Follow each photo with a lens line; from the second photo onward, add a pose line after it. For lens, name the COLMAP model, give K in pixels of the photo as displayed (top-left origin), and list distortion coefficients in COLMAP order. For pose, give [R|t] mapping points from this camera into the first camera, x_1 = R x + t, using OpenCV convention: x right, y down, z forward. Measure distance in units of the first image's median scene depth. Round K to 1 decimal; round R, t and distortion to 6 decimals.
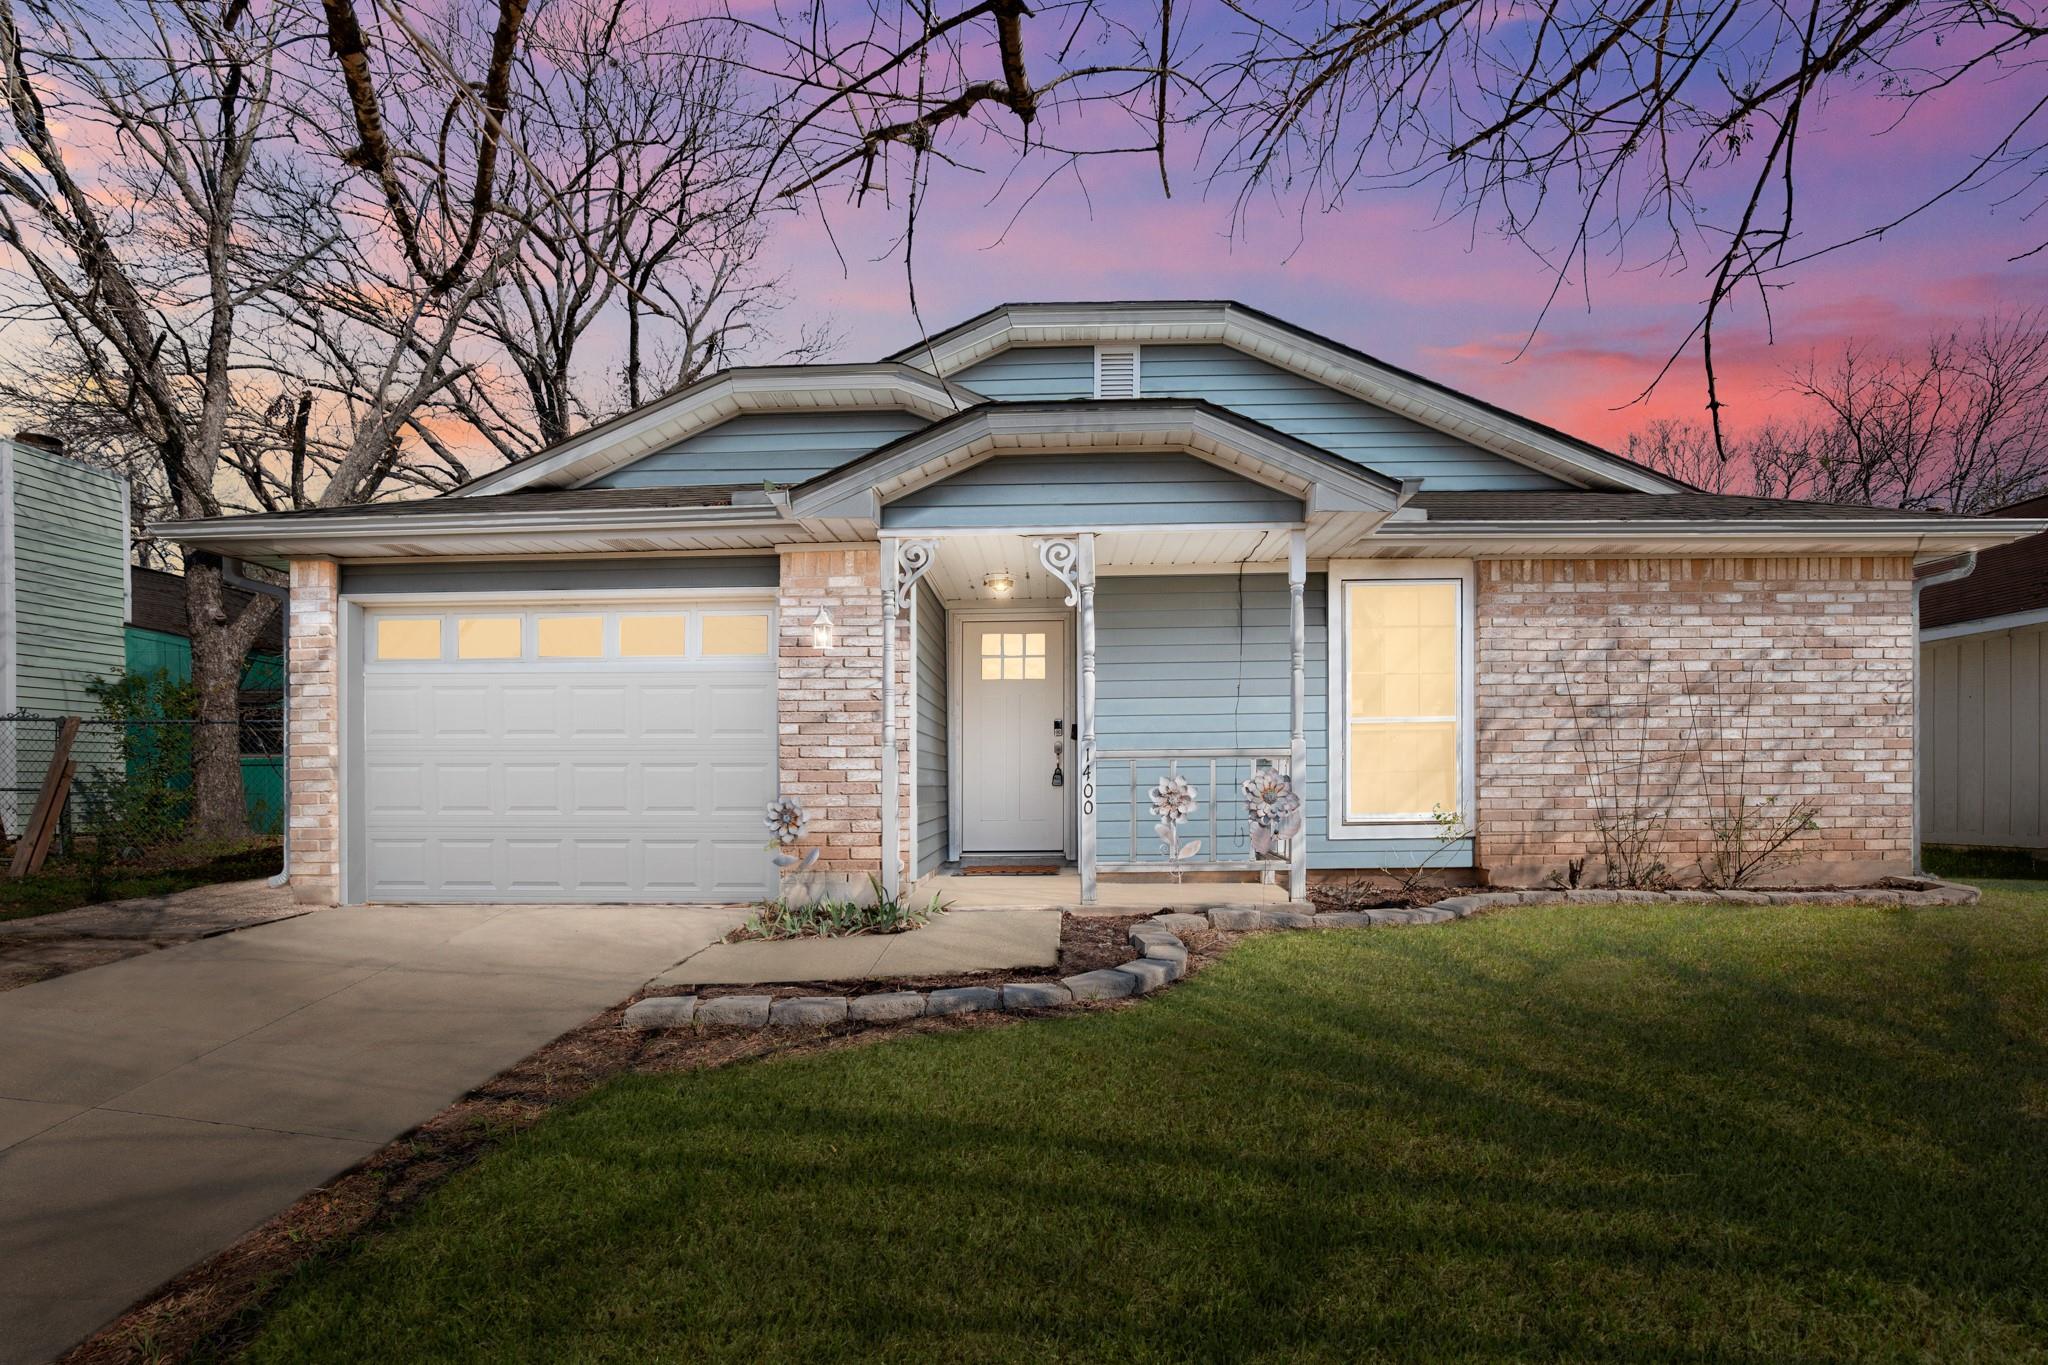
lens RADIAL K [[960.2, 0, 1019.7], [0, 960.2, 771.1], [0, 0, 1]] dist [-0.021627, 0.000575]
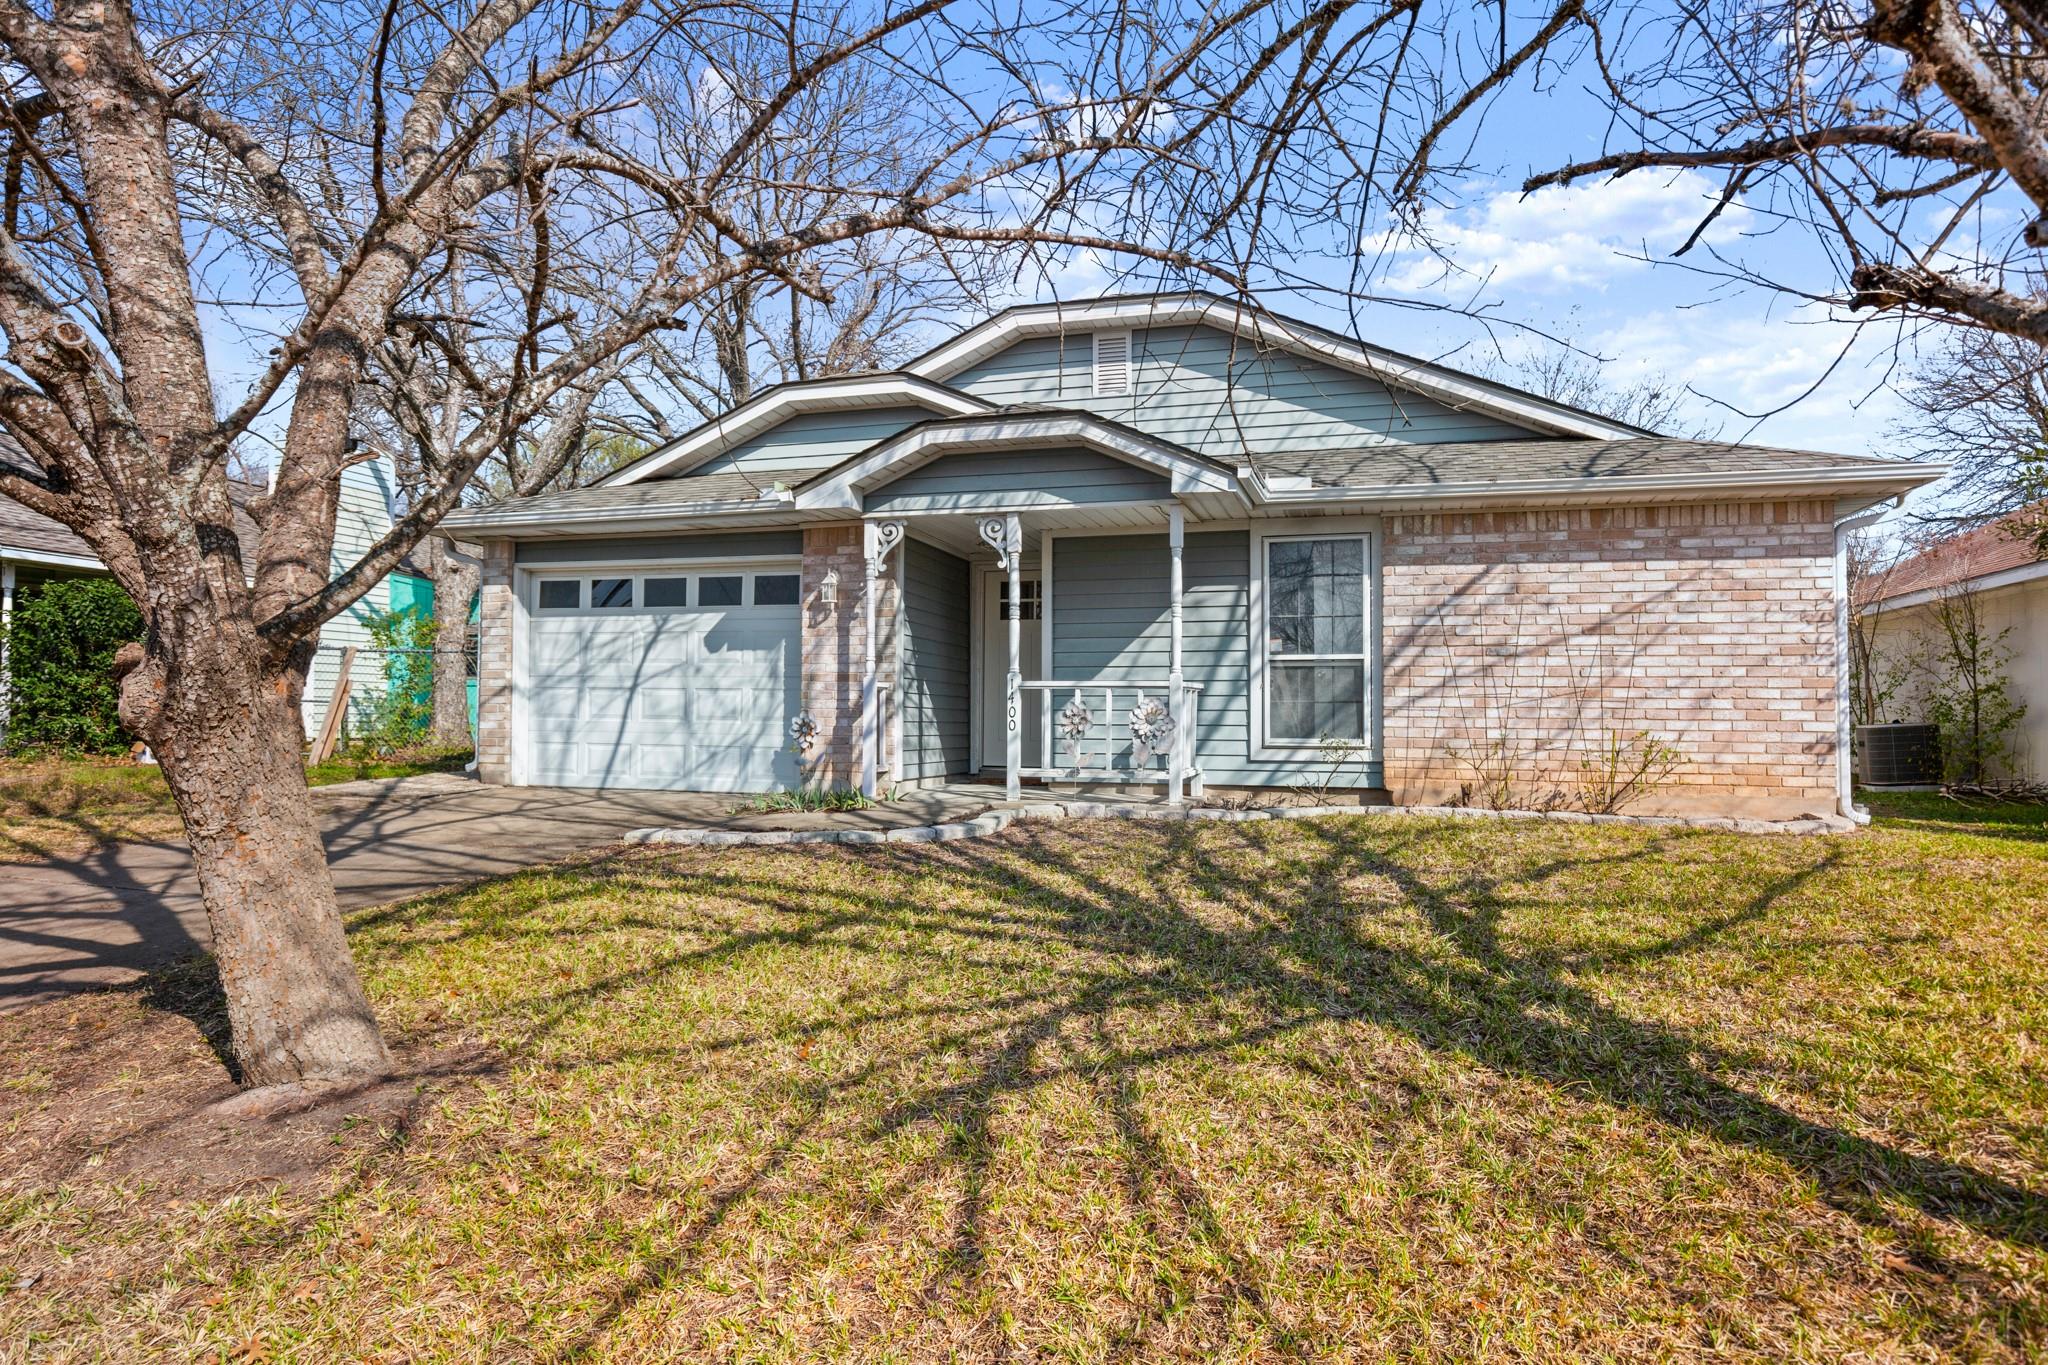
lens RADIAL K [[1150.2, 0, 1024.0], [0, 1150.2, 682.5], [0, 0, 1]] dist [0.000829, -0.000244]
pose [[0.966443, 0.011800, -0.256610, 0.421218], [-0.017281, 0.999668, -0.019114, 0.008932], [0.256299, 0.022907, 0.966326, -0.419071]]
